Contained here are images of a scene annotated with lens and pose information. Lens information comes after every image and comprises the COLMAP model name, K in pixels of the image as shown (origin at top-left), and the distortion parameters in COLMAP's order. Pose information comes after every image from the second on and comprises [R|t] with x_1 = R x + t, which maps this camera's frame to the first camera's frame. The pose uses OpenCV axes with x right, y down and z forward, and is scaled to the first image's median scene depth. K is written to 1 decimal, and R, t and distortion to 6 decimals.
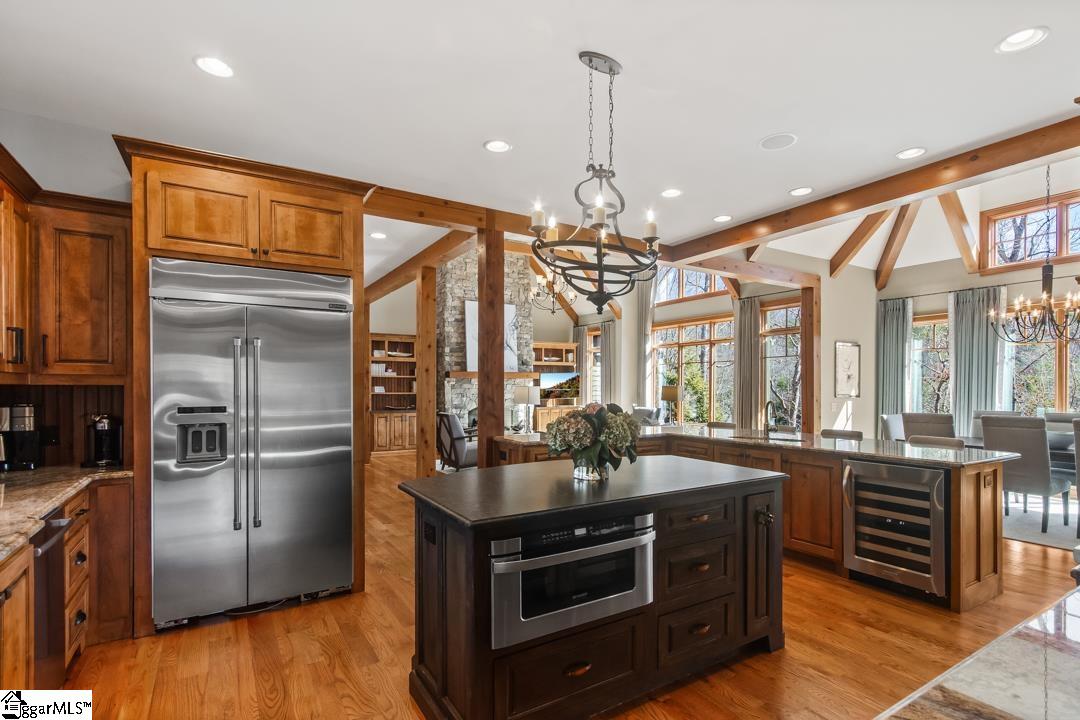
lens RADIAL K [[514.8, 0, 568.0], [0, 514.8, 386.6], [0, 0, 1]] dist [0.015989, -0.001479]
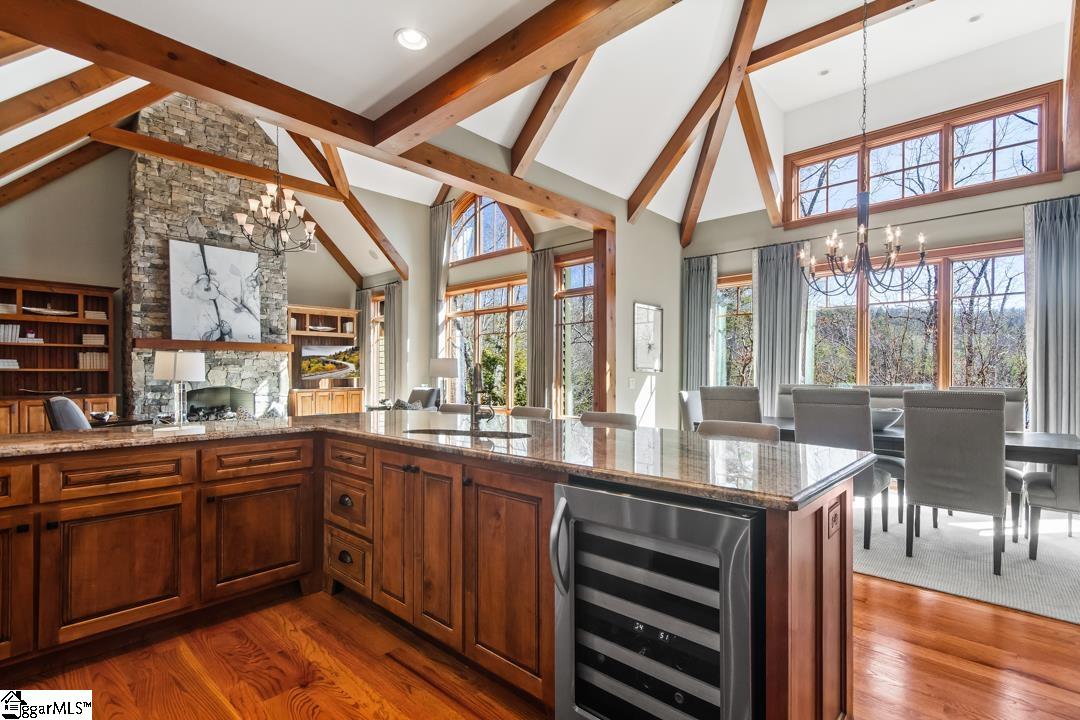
lens RADIAL K [[514.8, 0, 559.9], [0, 514.8, 373.7], [0, 0, 1]] dist [0.015989, -0.001479]
pose [[0.961504, -0.000917, 0.274791, 0.129660], [-0.000469, 0.999988, 0.004978, 0.014532], [-0.274792, -0.004915, 0.961491, 0.179873]]
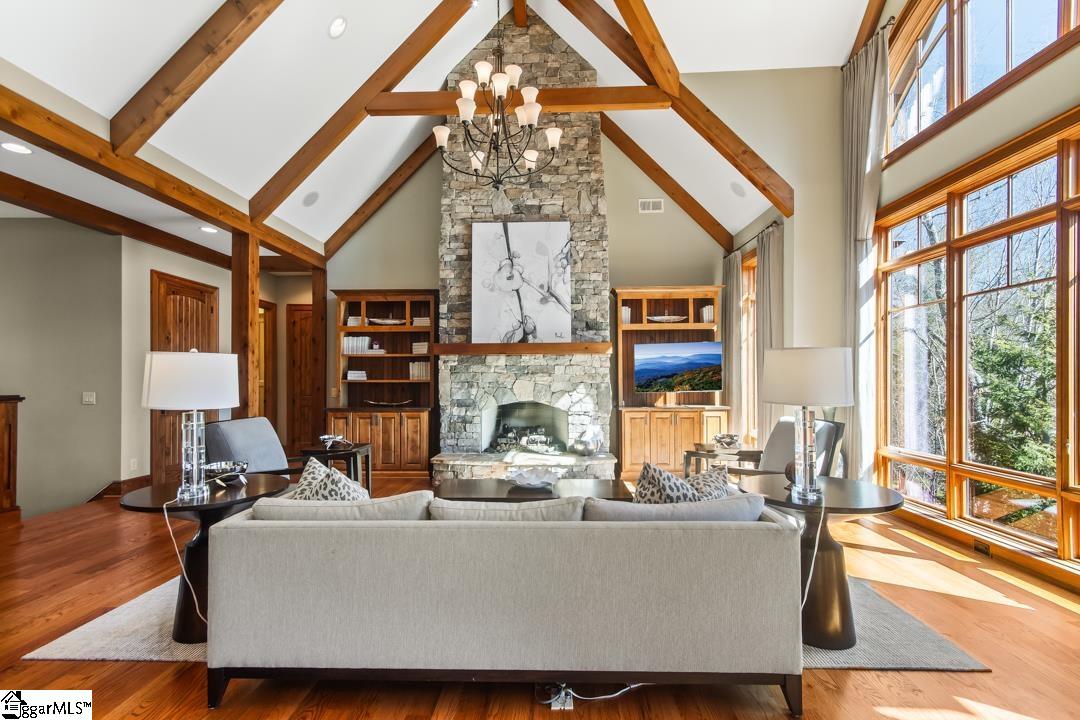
lens RADIAL K [[514.8, 0, 524.8], [0, 514.8, 371.2], [0, 0, 1]] dist [0.015989, -0.001479]
pose [[0.821090, -0.011957, -0.570674, 0.196823], [0.005953, 0.999906, -0.012384, 0.009798], [0.570768, 0.006771, 0.821083, 0.599363]]
